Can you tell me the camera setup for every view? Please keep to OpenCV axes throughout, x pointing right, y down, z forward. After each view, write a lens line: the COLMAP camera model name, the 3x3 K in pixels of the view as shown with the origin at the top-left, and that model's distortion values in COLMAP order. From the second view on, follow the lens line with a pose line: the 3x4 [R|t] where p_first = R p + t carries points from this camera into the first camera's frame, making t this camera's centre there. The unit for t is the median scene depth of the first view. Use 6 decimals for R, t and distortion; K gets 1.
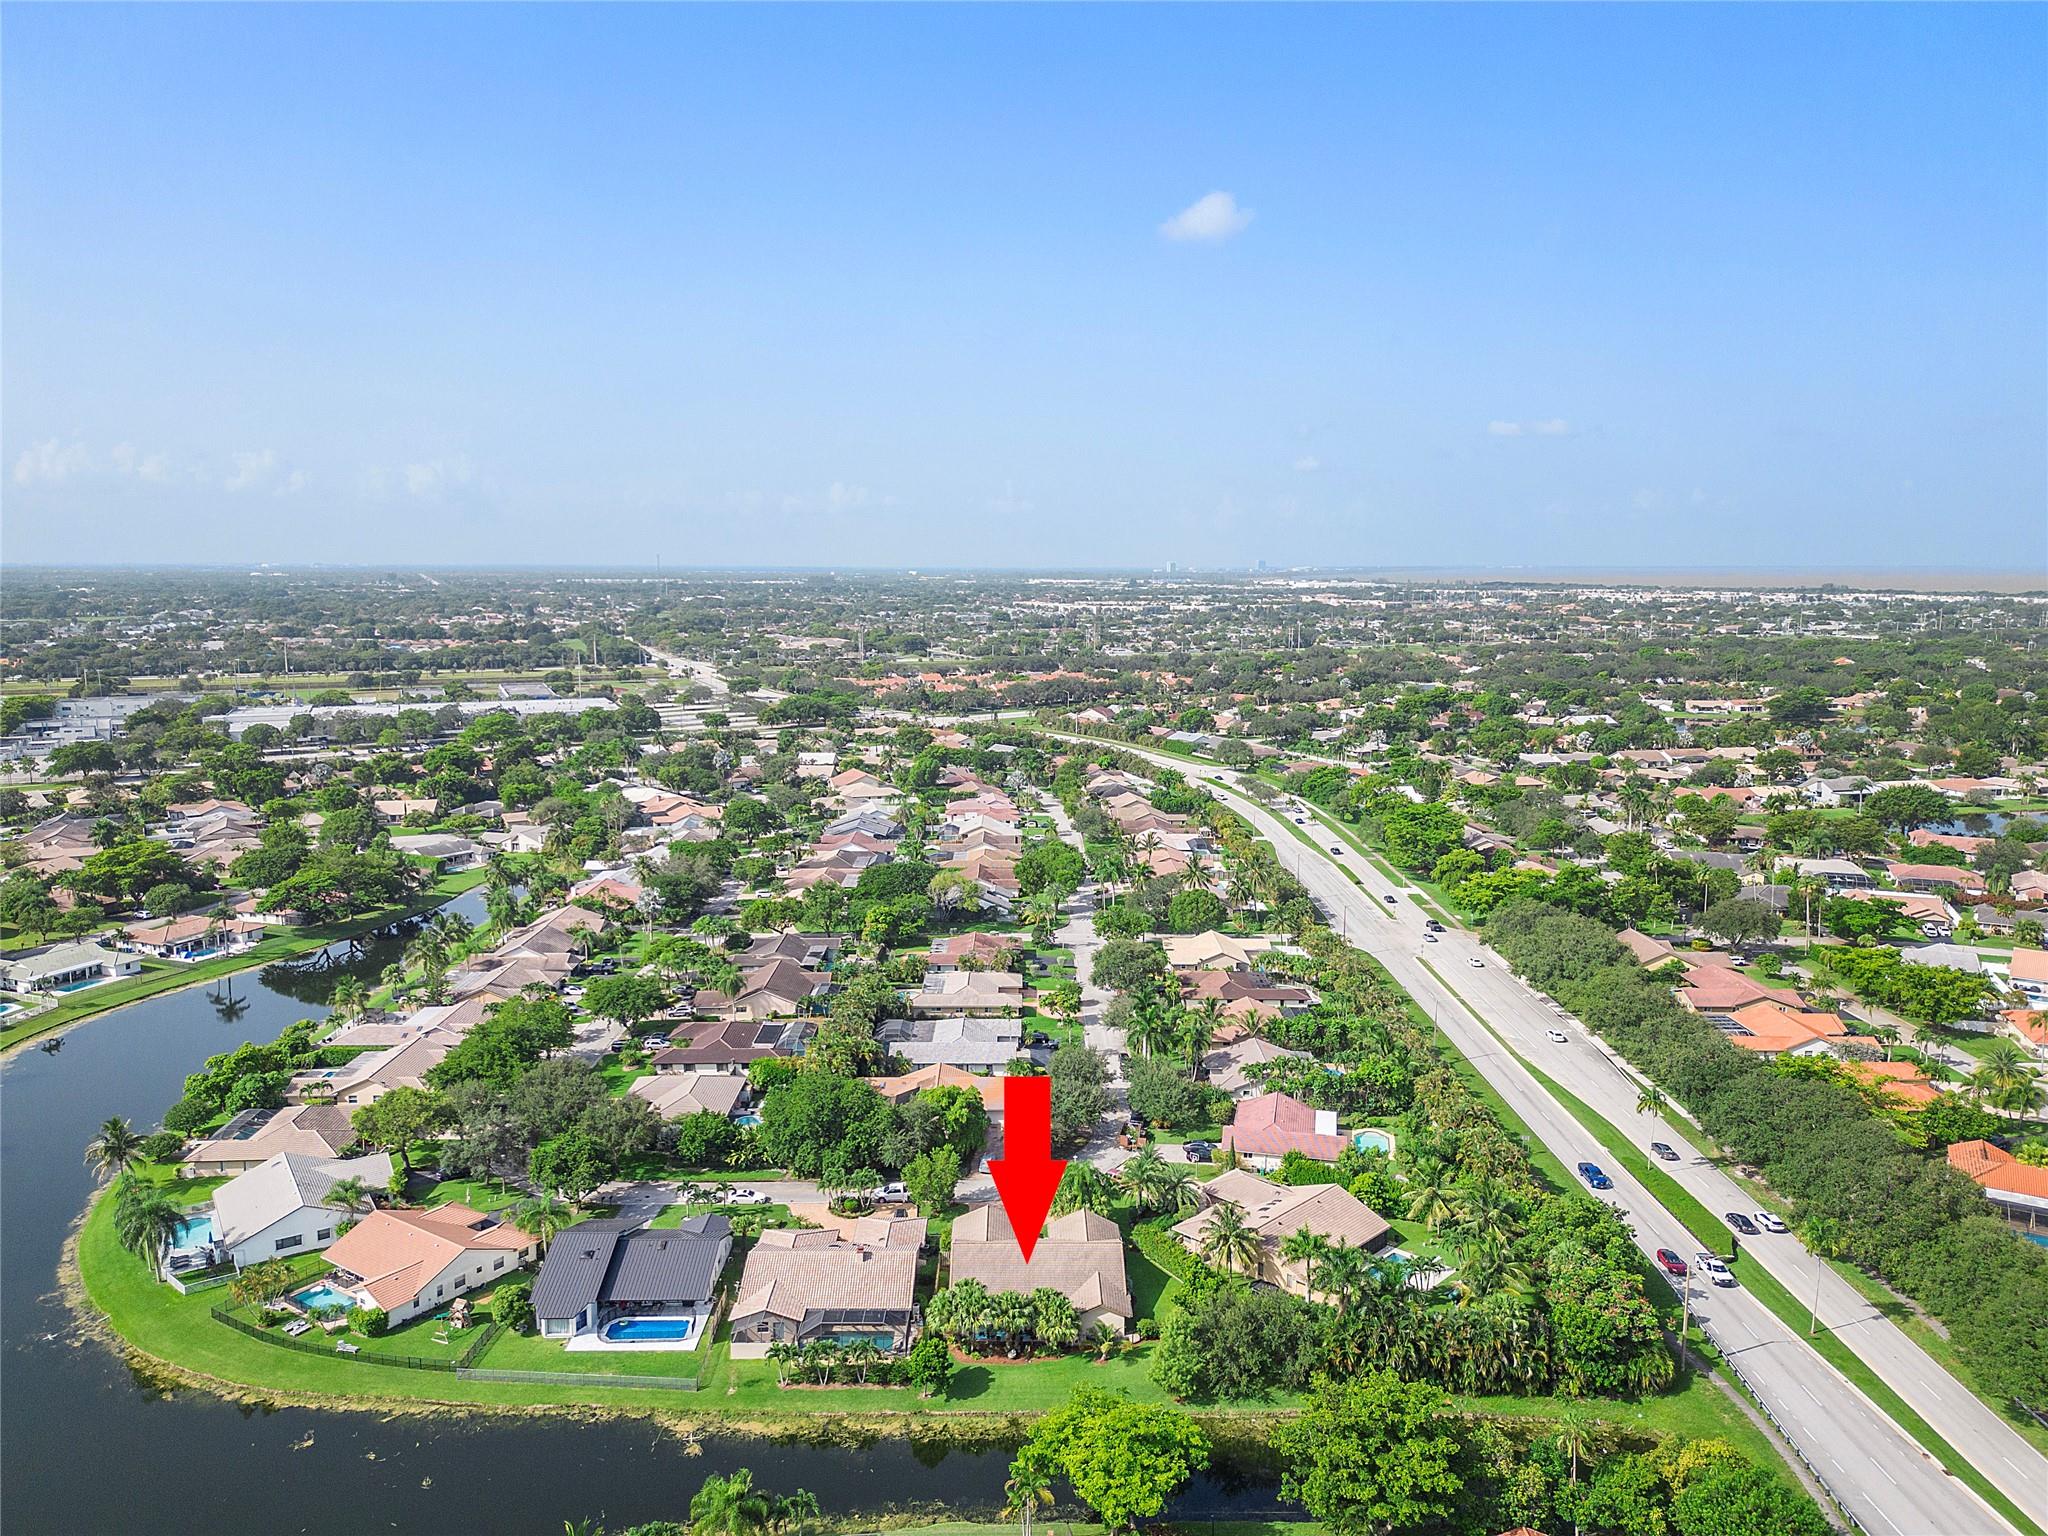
lens RADIAL K [[1432.1, 0, 1023.0], [0, 1432.1, 769.8], [0, 0, 1]] dist [0.067322, -0.066558]
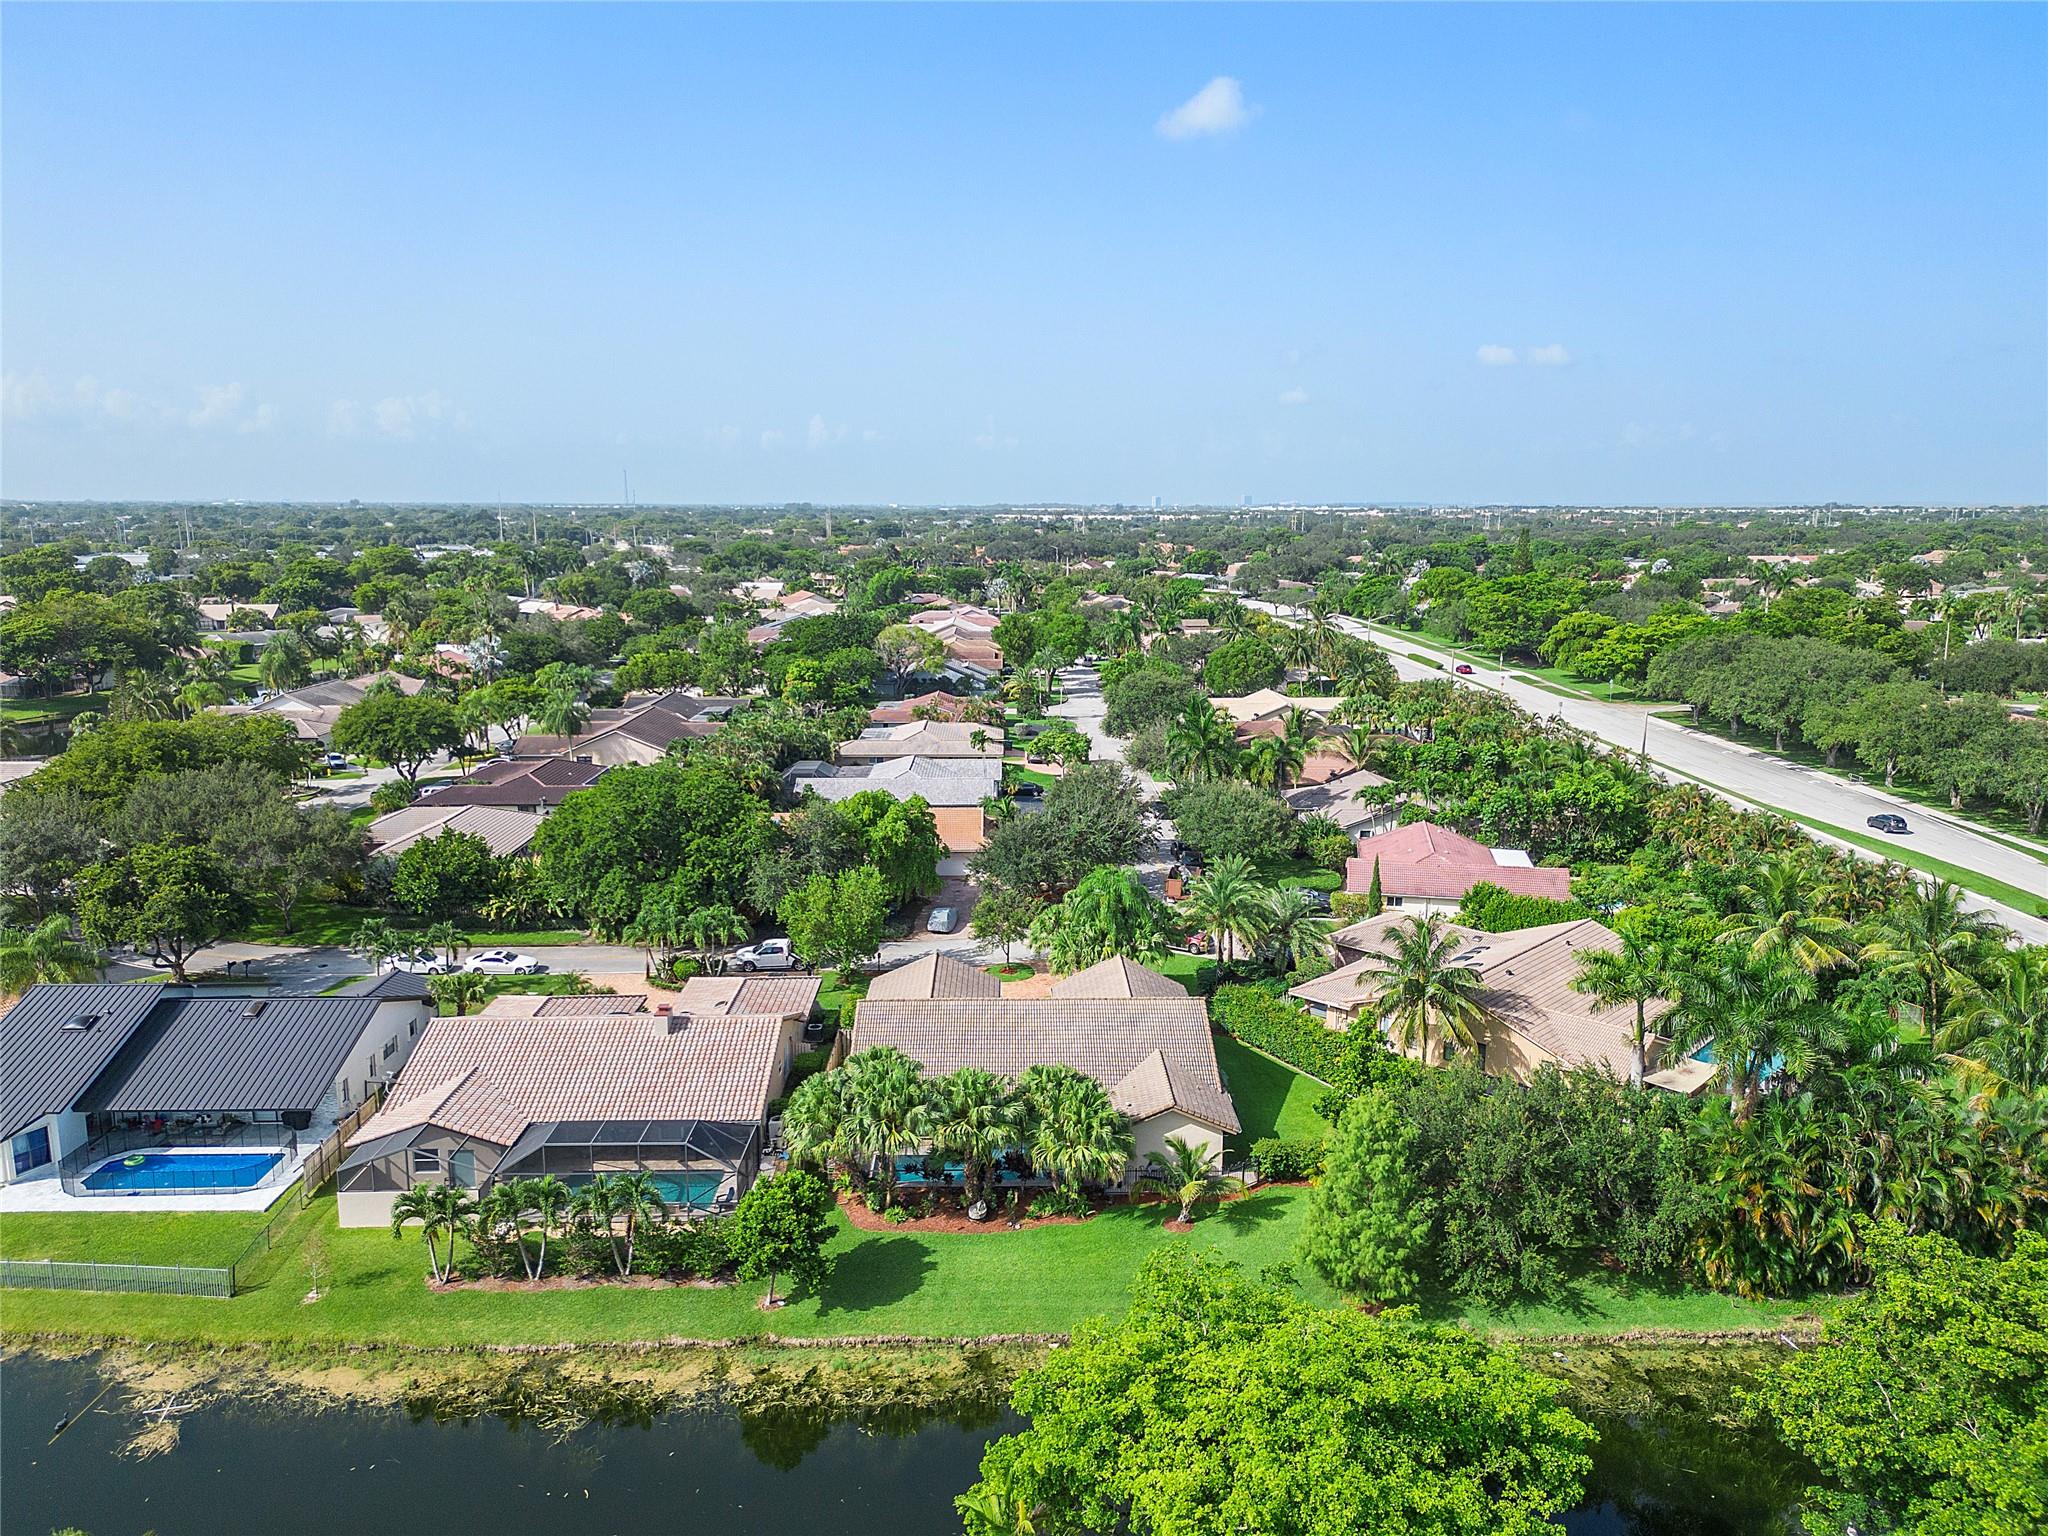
lens RADIAL K [[1432.1, 0, 1023.0], [0, 1432.1, 769.8], [0, 0, 1]] dist [0.067322, -0.066558]
pose [[0.999931, -0.002459, 0.011519, 0.001350], [0.002003, 0.999220, 0.039437, 0.210966], [-0.011607, -0.039411, 0.999156, 0.472152]]
